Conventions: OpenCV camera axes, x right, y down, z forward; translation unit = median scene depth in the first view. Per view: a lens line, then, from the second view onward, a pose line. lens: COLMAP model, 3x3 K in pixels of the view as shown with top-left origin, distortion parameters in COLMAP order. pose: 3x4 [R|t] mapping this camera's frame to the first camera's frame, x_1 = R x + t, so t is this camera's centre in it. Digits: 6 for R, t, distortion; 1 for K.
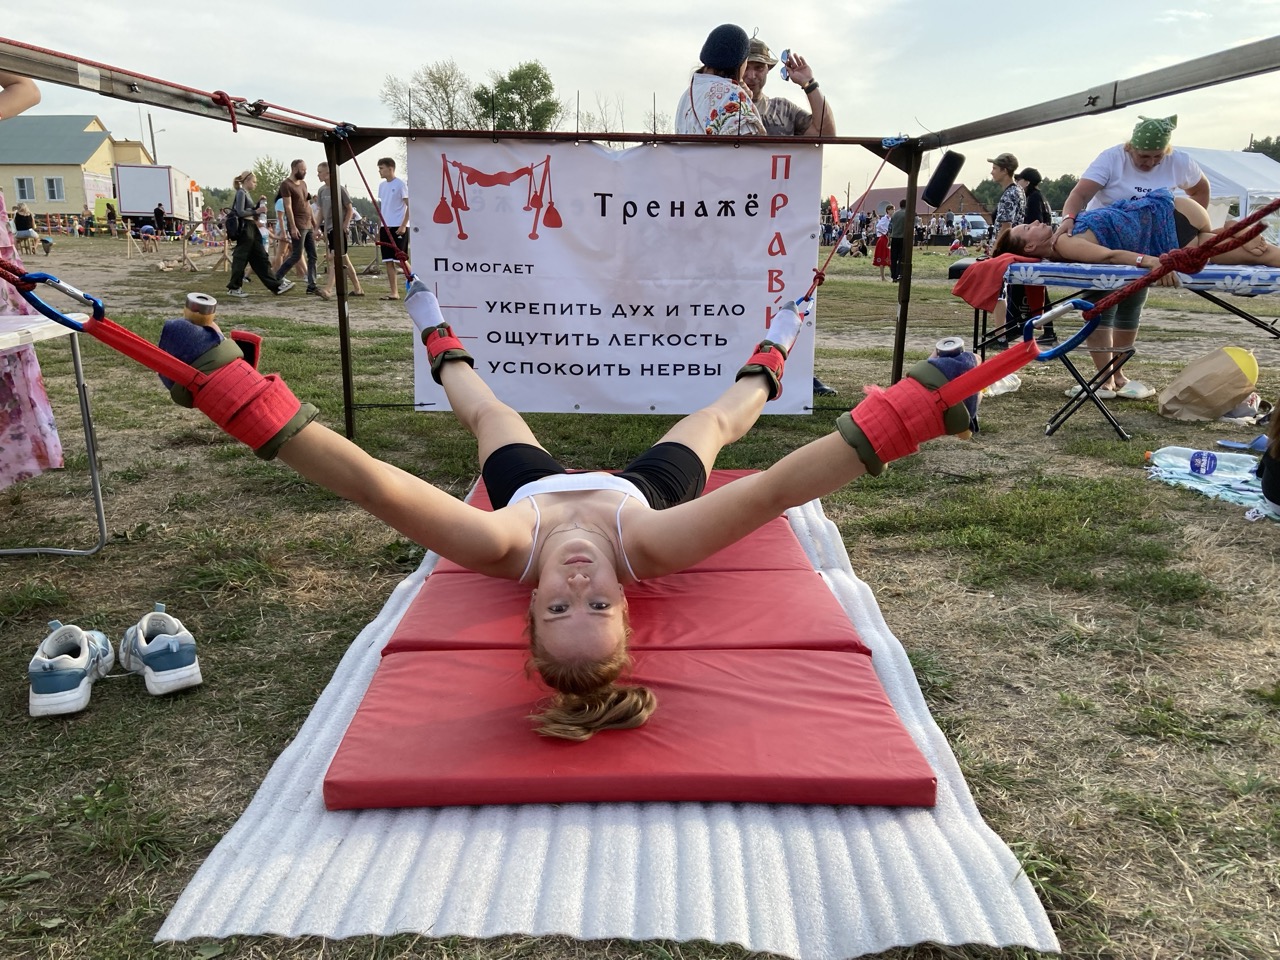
lens RADIAL K [[1046.6, 0, 642.0], [0, 1046.6, 467.1], [0, 0, 1]] dist [0.052997, -0.059203]
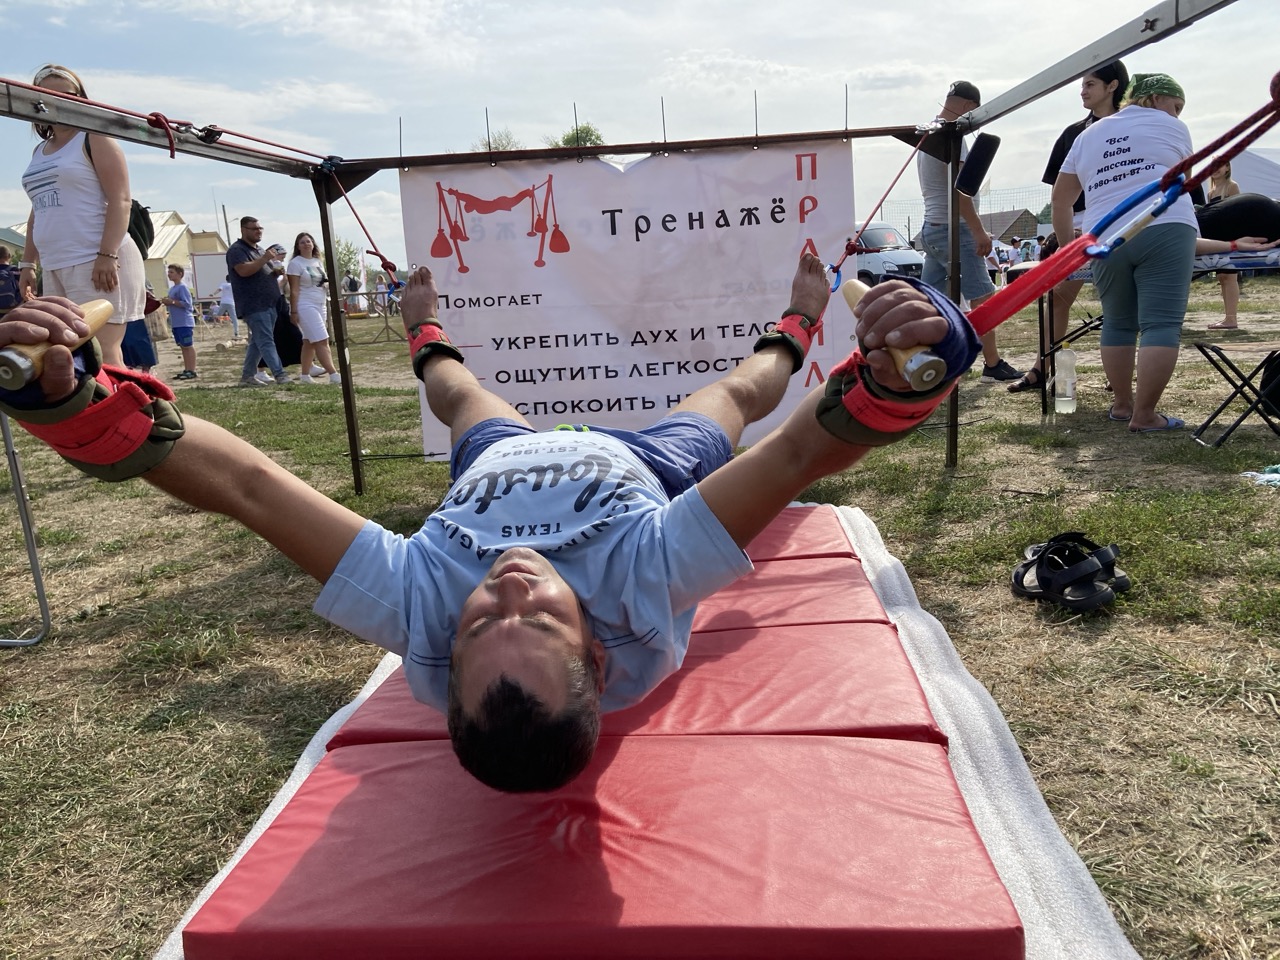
lens RADIAL K [[1046.6, 0, 635.6], [0, 1046.6, 480.1], [0, 0, 1]] dist [0.052997, -0.059203]
pose [[0.995427, -0.059114, -0.075040, 0.037122], [0.056307, 0.997652, -0.038985, 0.009332], [0.077169, 0.034581, 0.996418, 0.099906]]
